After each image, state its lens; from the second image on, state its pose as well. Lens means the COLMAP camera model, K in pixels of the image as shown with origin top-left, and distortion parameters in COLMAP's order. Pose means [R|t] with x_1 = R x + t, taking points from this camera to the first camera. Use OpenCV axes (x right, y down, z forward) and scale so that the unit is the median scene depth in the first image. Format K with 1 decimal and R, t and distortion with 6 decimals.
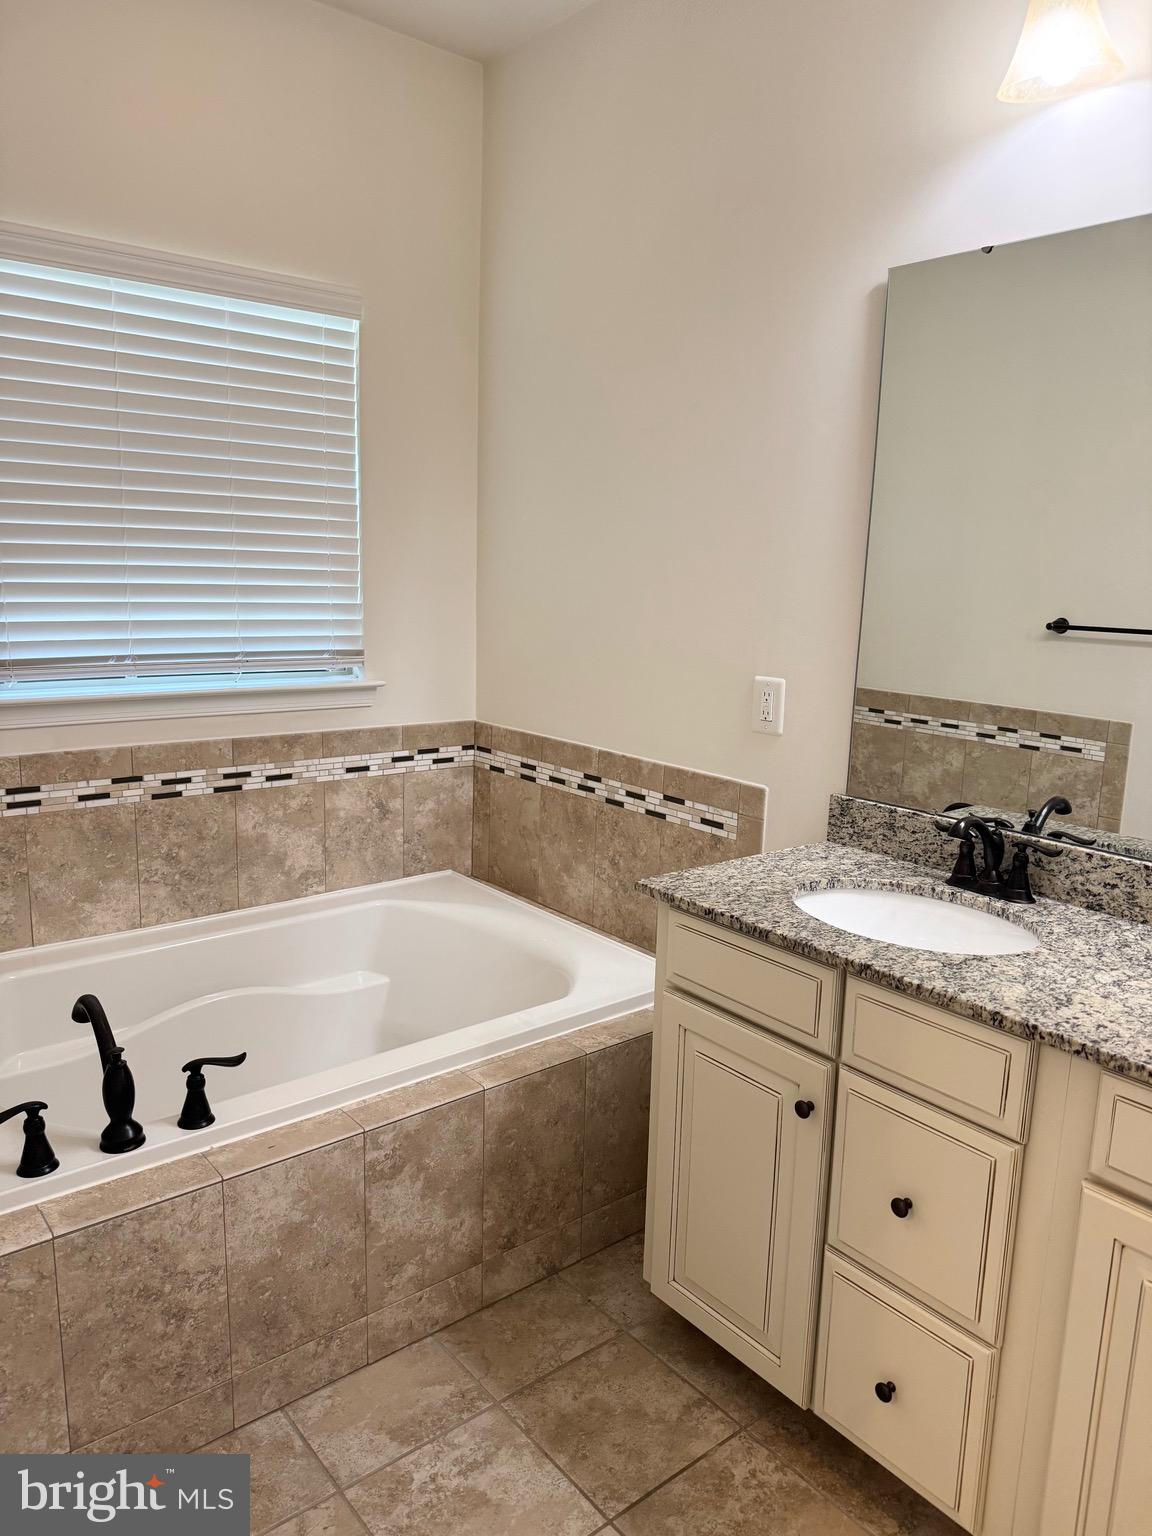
lens RADIAL K [[1087.1, 0, 571.7], [0, 1087.1, 771.1], [0, 0, 1]] dist [0.039742, -0.015893]
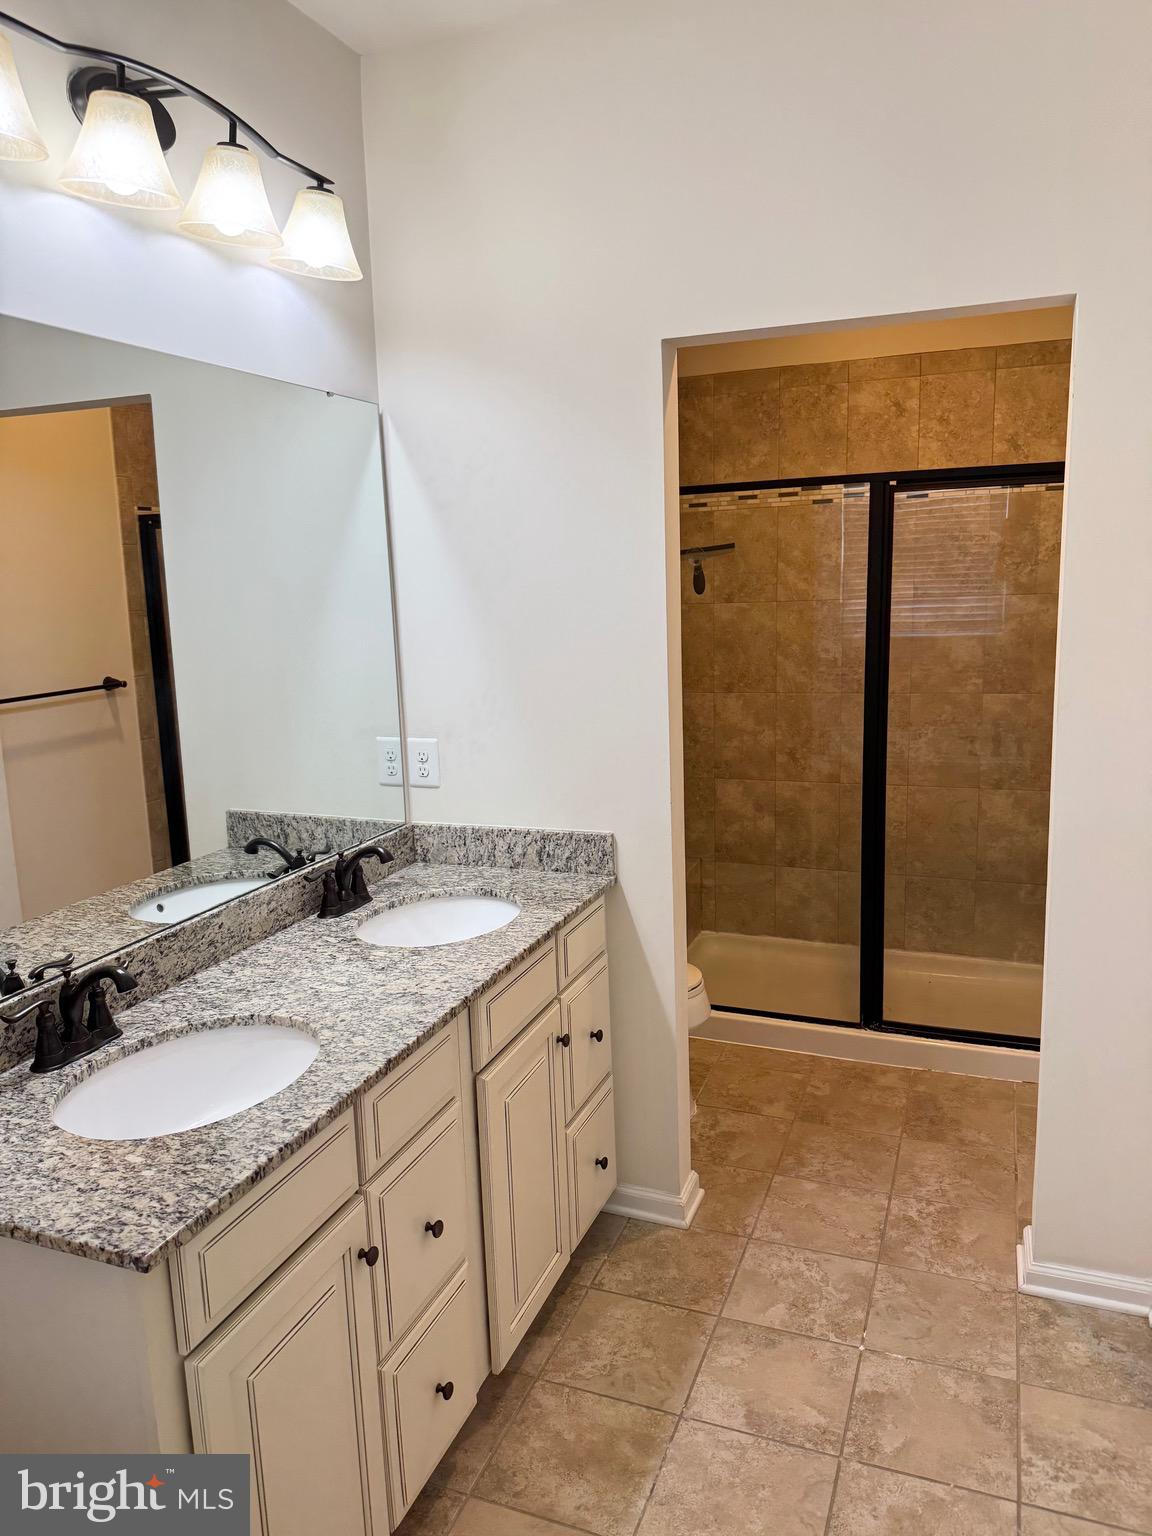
lens RADIAL K [[1087.1, 0, 573.4], [0, 1087.1, 773.3], [0, 0, 1]] dist [0.039742, -0.015893]
pose [[-0.502041, -0.163377, 0.849272, -0.551985], [0.183385, 0.939554, 0.289152, -0.292602], [-0.845177, 0.300910, -0.441734, 1.035079]]
